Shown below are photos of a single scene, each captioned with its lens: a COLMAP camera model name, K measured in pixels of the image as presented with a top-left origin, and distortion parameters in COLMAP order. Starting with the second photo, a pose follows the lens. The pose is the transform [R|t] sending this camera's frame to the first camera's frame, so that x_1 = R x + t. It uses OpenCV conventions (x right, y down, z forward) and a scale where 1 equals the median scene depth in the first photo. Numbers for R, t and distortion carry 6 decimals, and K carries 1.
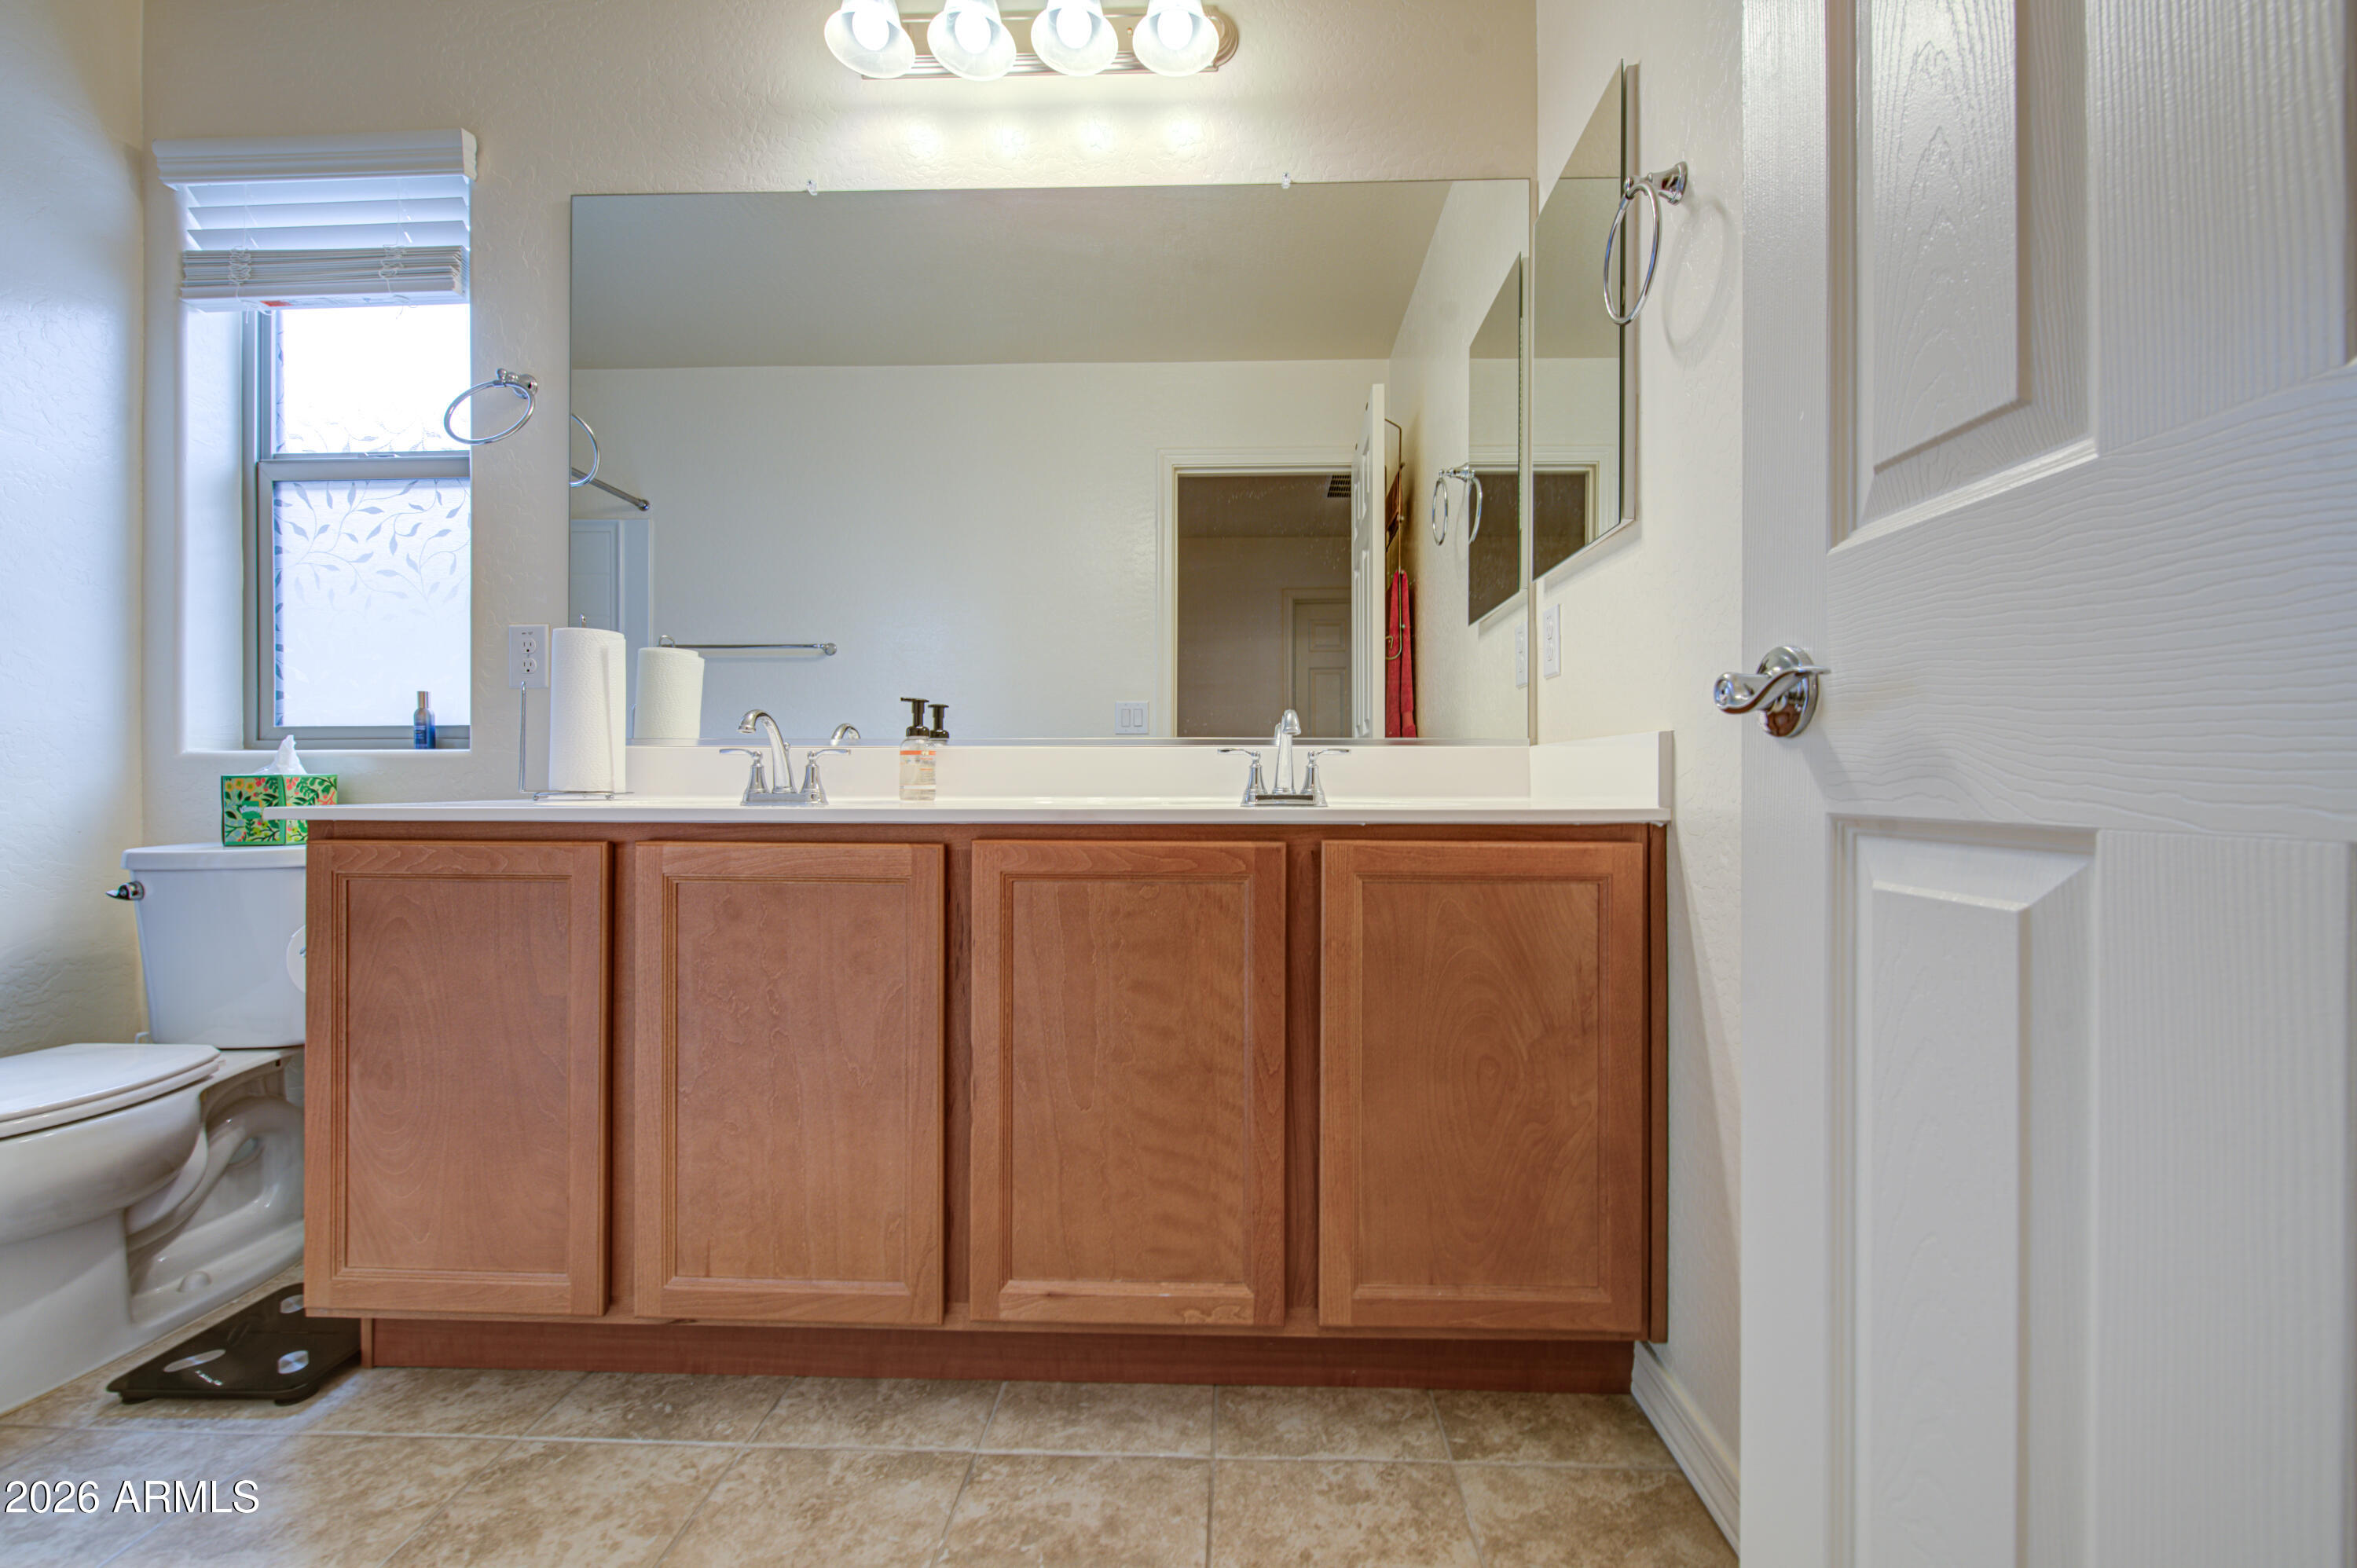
lens RADIAL K [[952.8, 0, 1231.3], [0, 952.8, 773.9], [0, 0, 1]] dist [0.006663, -0.003346]
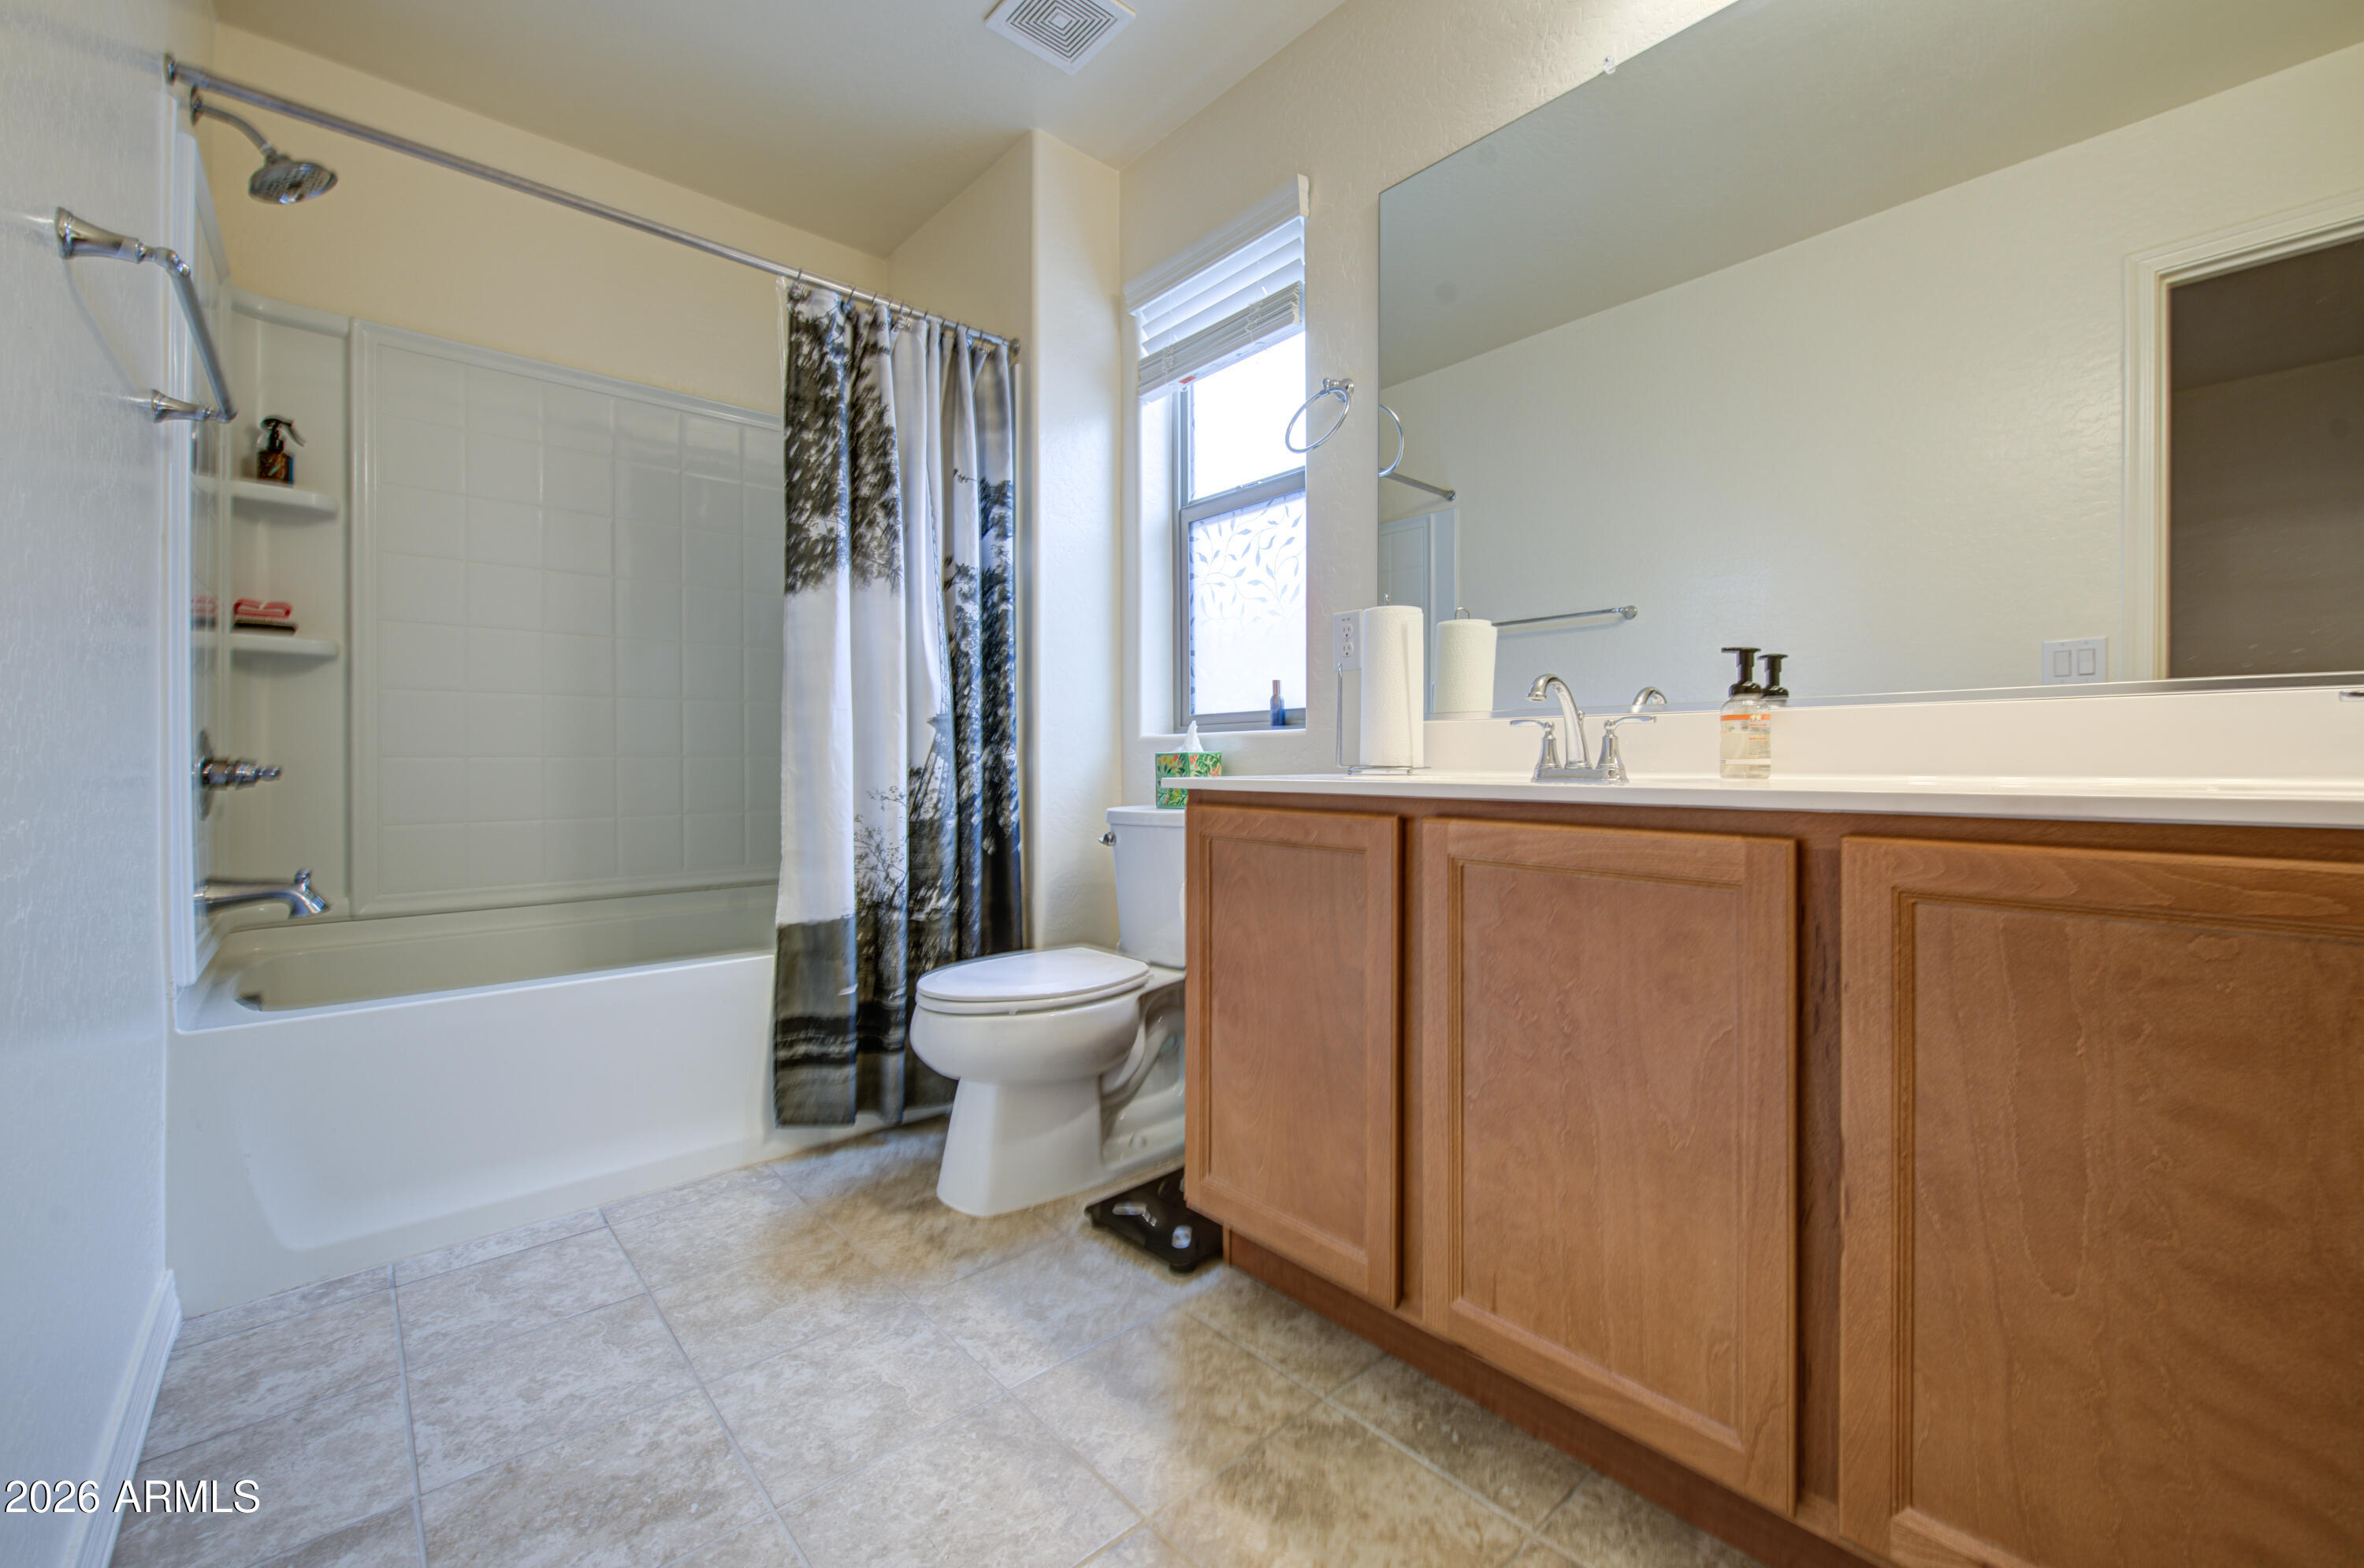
lens RADIAL K [[959.3, 0, 1196.4], [0, 959.3, 764.1], [0, 0, 1]] dist [-0.001250, -0.002400]
pose [[0.681490, 0.002132, -0.731825, -0.085310], [0.005936, 0.999947, 0.008440, 0.009029], [0.731804, -0.010096, 0.681441, 0.194247]]
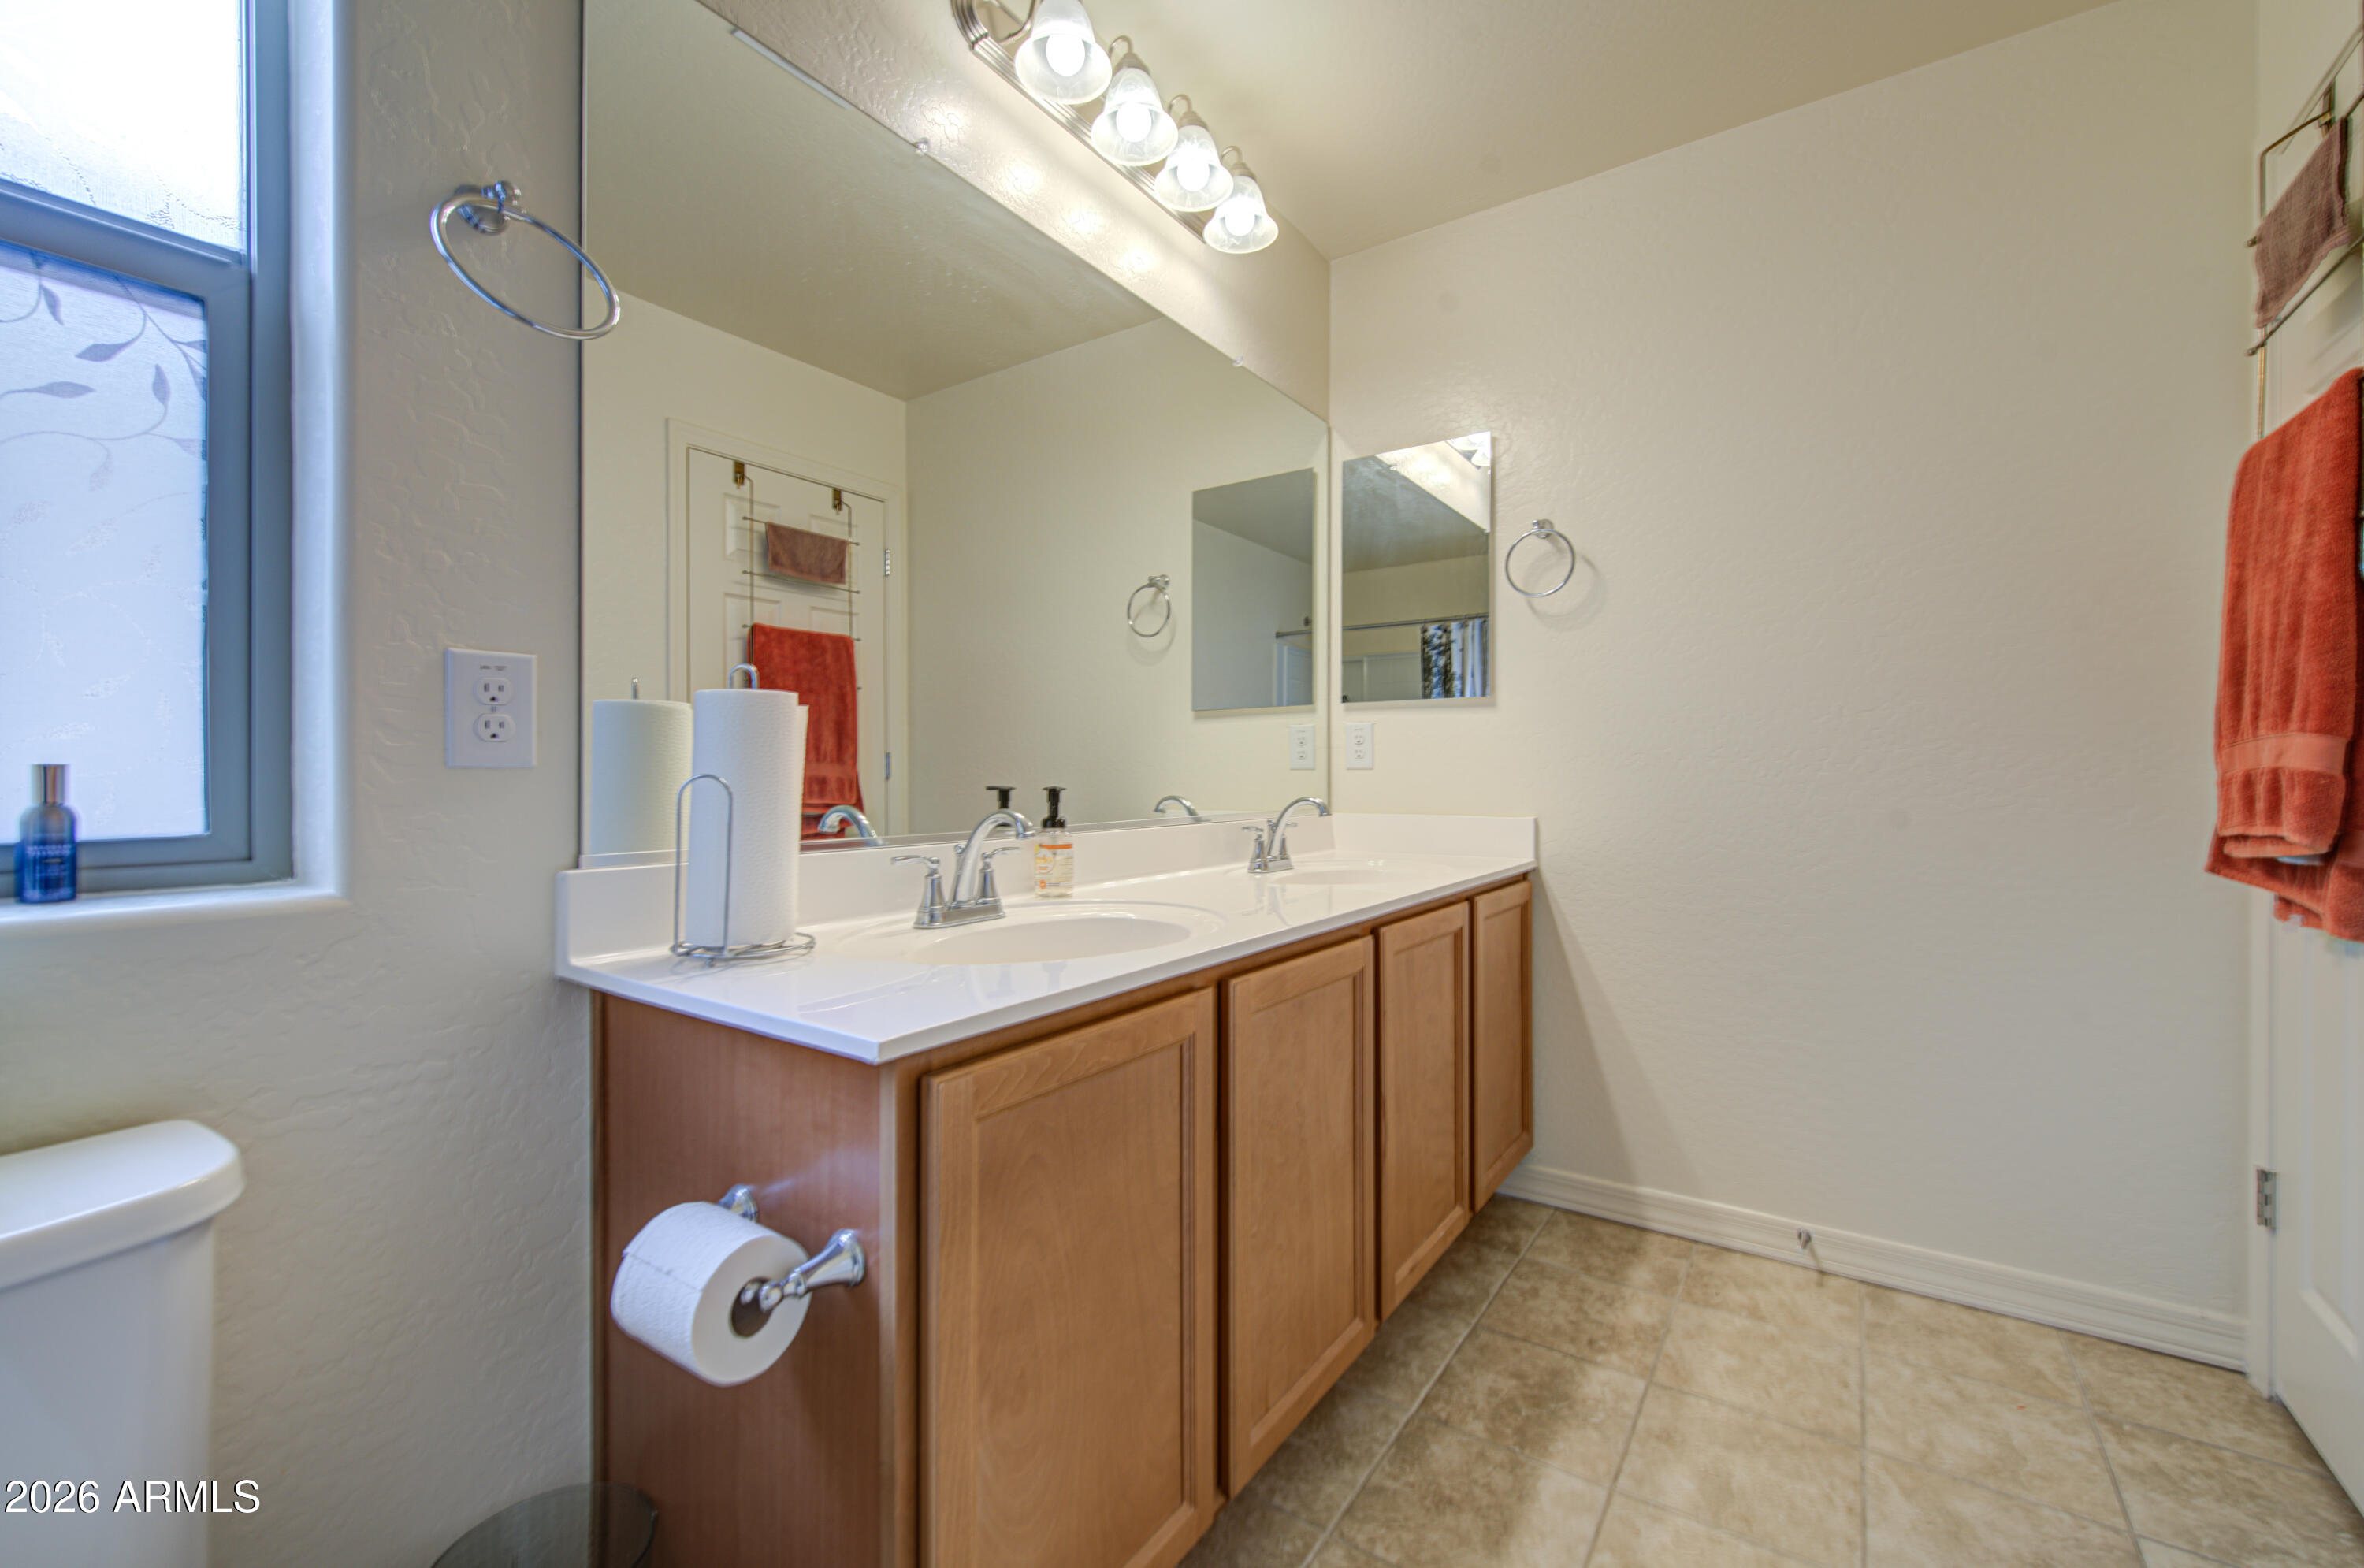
lens RADIAL K [[959.3, 0, 1196.4], [0, 959.3, 764.1], [0, 0, 1]] dist [-0.001250, -0.002400]
pose [[0.539872, 0.006095, 0.841725, -1.375773], [-0.007500, 0.999969, -0.002431, -0.131409], [-0.841714, -0.005000, 0.539901, 0.517203]]
